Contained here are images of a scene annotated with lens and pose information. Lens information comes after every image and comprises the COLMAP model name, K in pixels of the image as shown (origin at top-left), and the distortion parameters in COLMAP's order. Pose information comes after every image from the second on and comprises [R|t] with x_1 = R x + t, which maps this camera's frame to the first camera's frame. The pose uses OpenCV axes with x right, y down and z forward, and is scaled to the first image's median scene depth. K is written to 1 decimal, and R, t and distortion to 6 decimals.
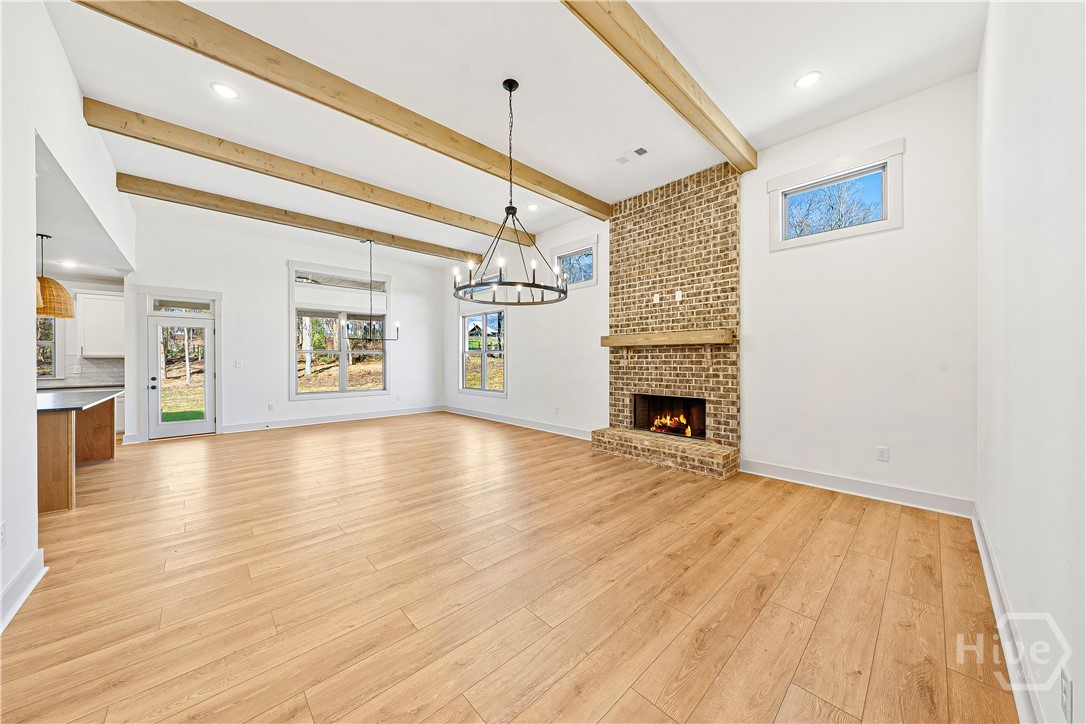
lens RADIAL K [[368.3, 0, 547.3], [0, 368.3, 362.3], [0, 0, 1]] dist [-0.000634, -0.000080]
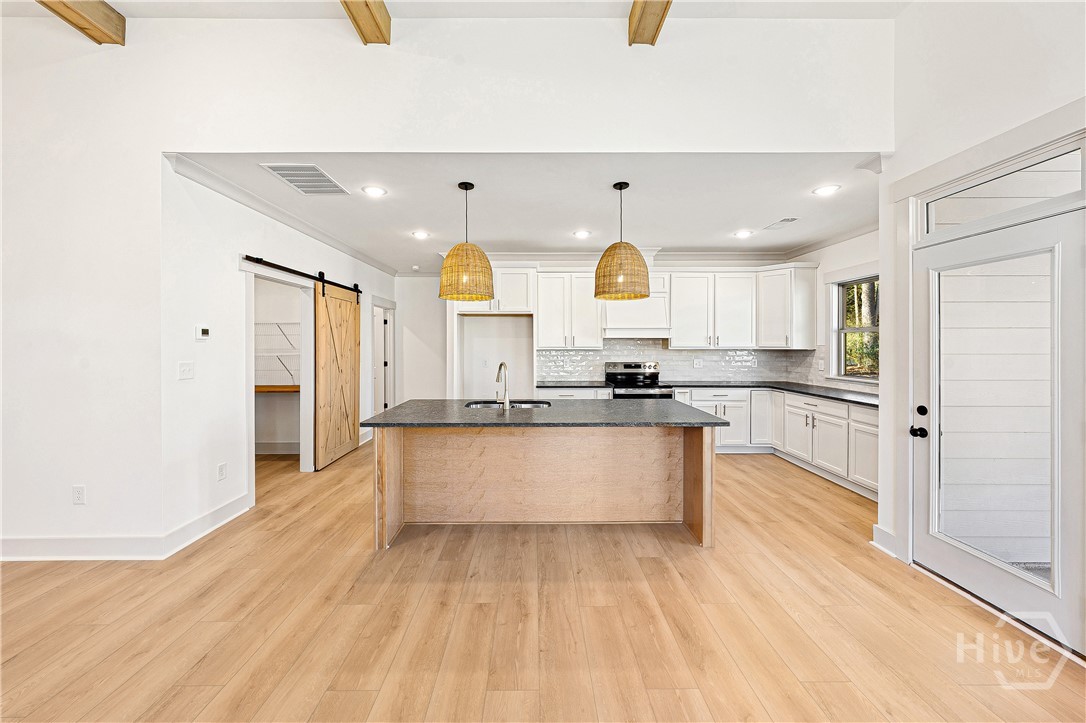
lens RADIAL K [[387.3, 0, 540.4], [0, 387.3, 346.3], [0, 0, 1]] dist [-0.002105, -0.000198]
pose [[-0.685927, 0.007064, -0.727636, -0.571177], [-0.001373, 0.999939, 0.011002, -0.029801], [0.727669, 0.008546, -0.685875, 1.126549]]
